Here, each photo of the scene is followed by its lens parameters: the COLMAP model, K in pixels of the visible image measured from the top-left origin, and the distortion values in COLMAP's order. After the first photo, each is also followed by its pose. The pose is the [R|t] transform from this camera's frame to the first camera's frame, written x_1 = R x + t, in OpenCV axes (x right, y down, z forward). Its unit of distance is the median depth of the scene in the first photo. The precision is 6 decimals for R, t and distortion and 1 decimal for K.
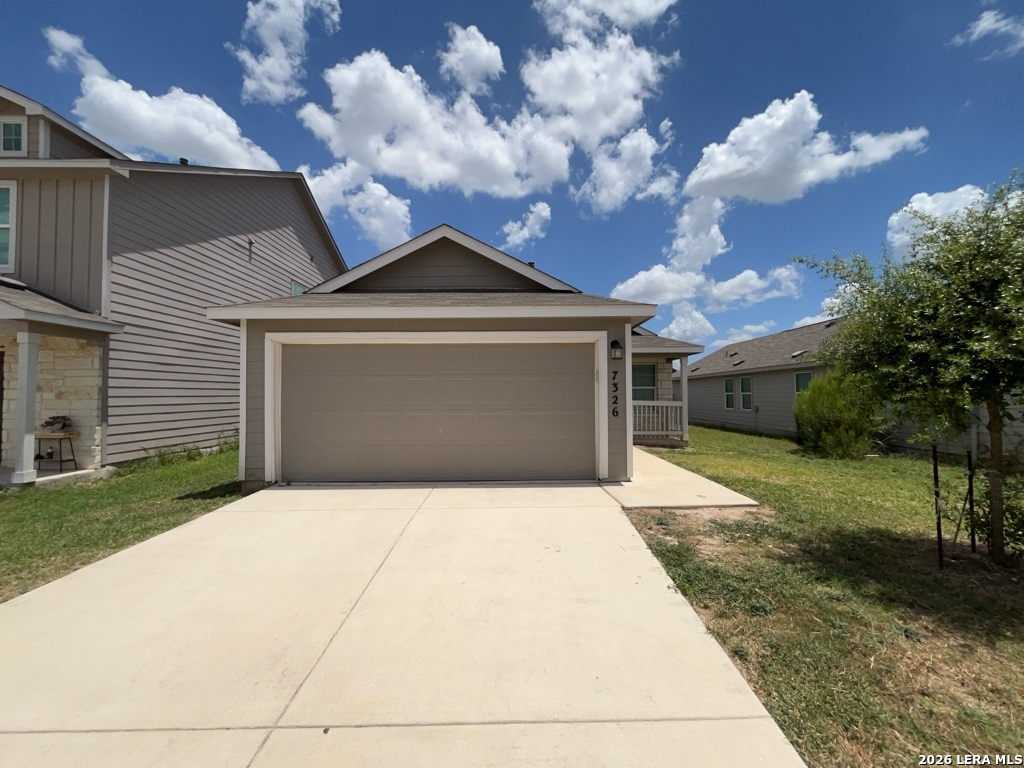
lens RADIAL K [[409.1, 0, 512.0], [0, 409.1, 384.0], [0, 0, 1]] dist [-0.001776, -0.000038]
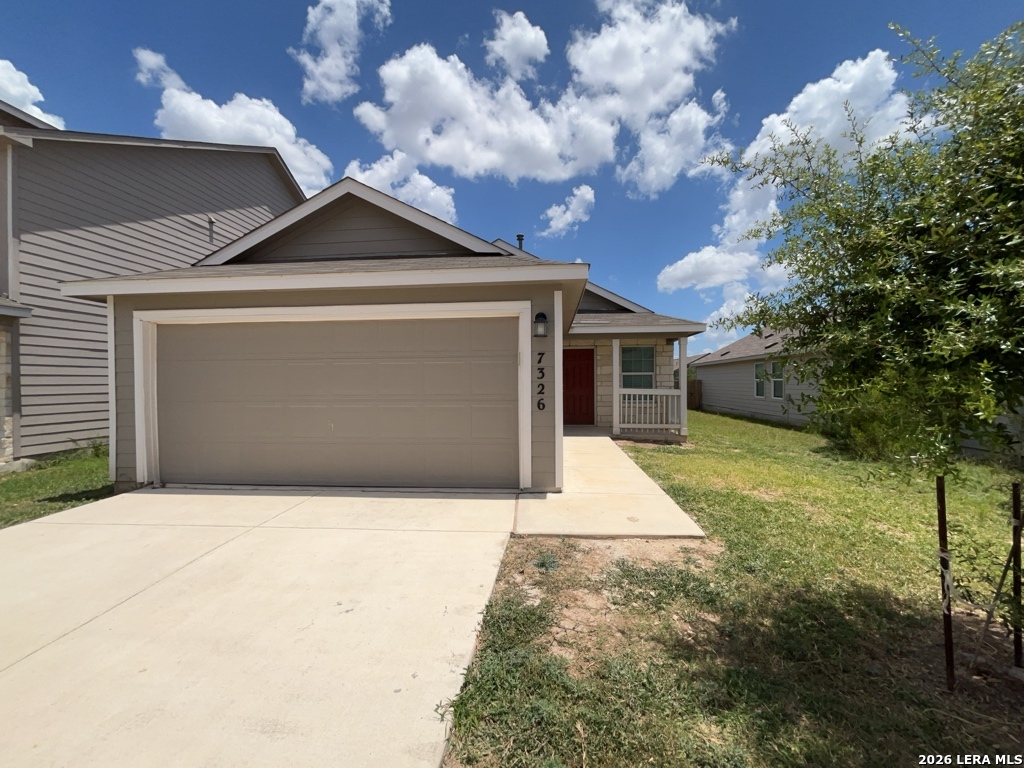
lens RADIAL K [[409.1, 0, 512.0], [0, 409.1, 384.0], [0, 0, 1]] dist [-0.001776, -0.000038]
pose [[0.995176, -0.001297, -0.098096, 0.264530], [0.004504, 0.999462, 0.032486, 0.003315], [0.098001, -0.032771, 0.994647, 0.206994]]
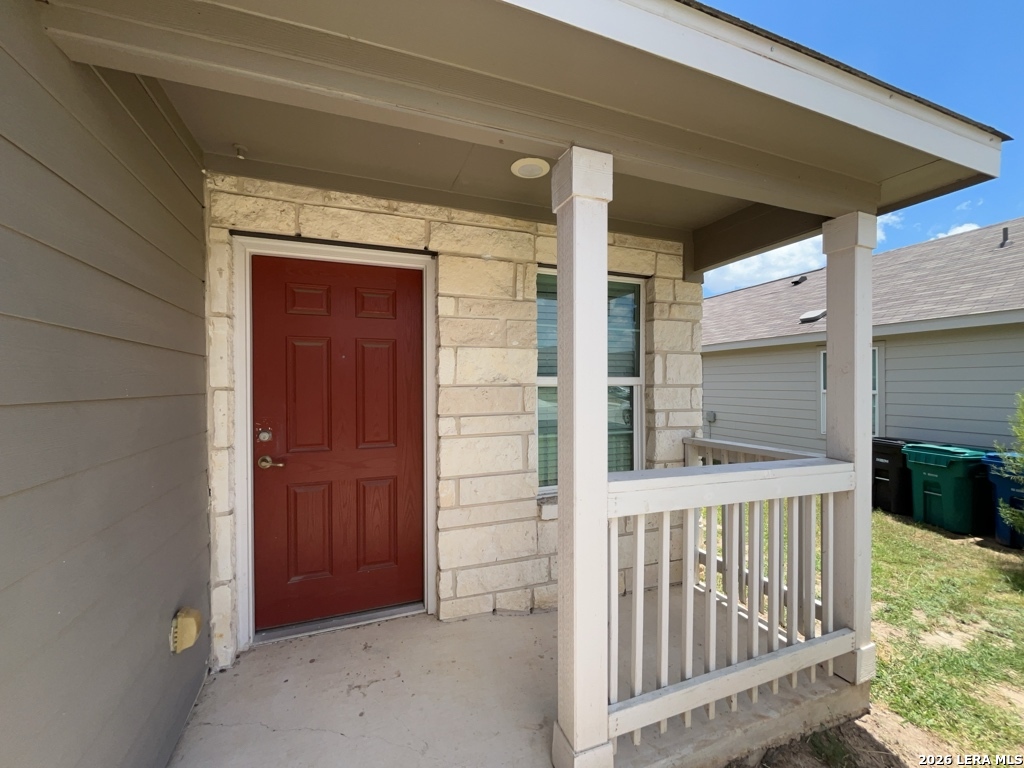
lens RADIAL K [[409.1, 0, 512.0], [0, 409.1, 384.0], [0, 0, 1]] dist [-0.001776, -0.000038]
pose [[0.935644, 0.001180, 0.352944, 0.379845], [-0.011404, 0.999573, 0.026889, 0.008958], [-0.352762, -0.029183, 0.935258, 1.553687]]
